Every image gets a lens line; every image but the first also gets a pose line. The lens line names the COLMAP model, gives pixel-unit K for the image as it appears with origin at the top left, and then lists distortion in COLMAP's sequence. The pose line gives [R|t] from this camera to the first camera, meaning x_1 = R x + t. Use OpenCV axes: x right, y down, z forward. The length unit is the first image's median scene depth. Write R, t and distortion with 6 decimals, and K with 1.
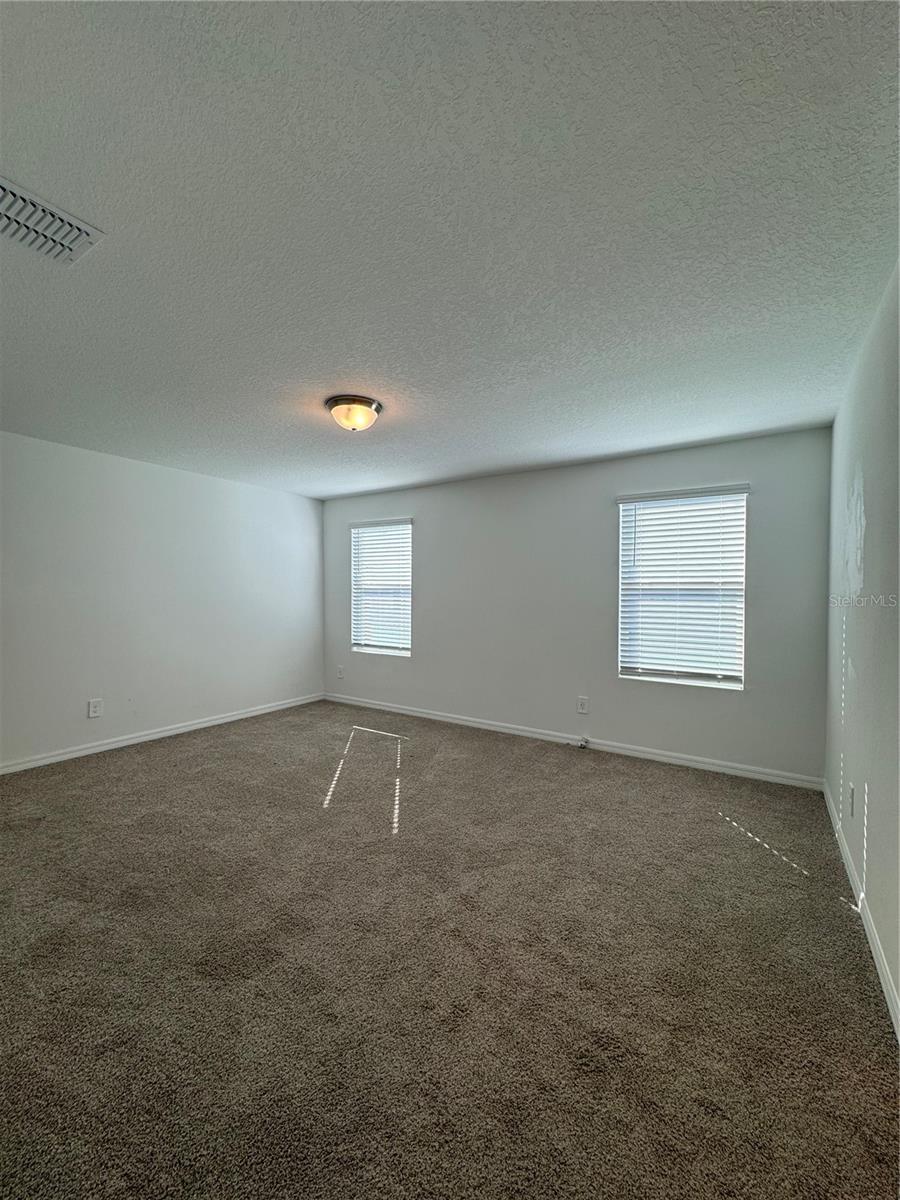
lens RADIAL K [[476.4, 0, 452.7], [0, 476.4, 602.8], [0, 0, 1]] dist [0.001961, -0.000476]
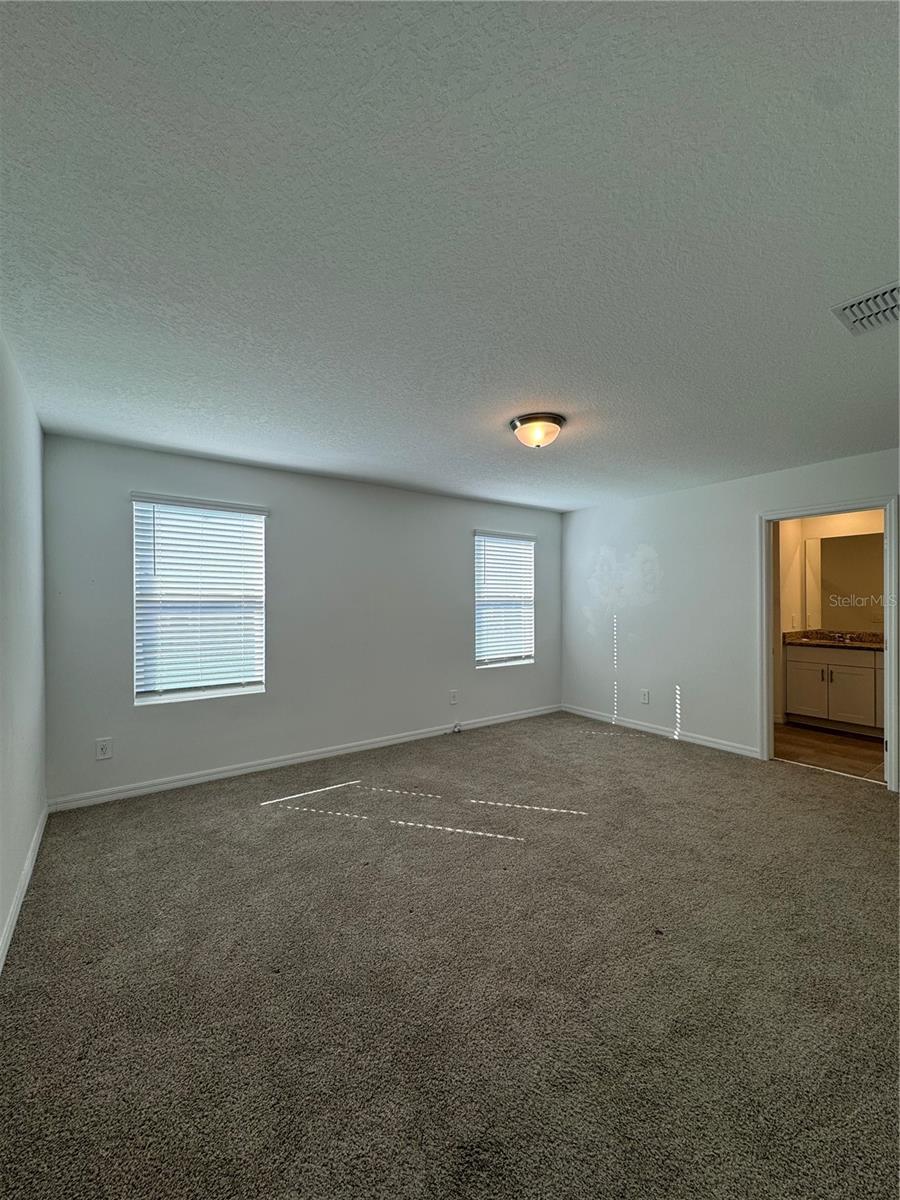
lens RADIAL K [[476.4, 0, 451.0], [0, 476.4, 597.3], [0, 0, 1]] dist [0.001961, -0.000476]
pose [[0.364896, 0.004752, 0.931036, -0.786857], [0.029898, 0.999411, -0.016818, -0.016108], [-0.930568, 0.033973, 0.364539, 0.523541]]
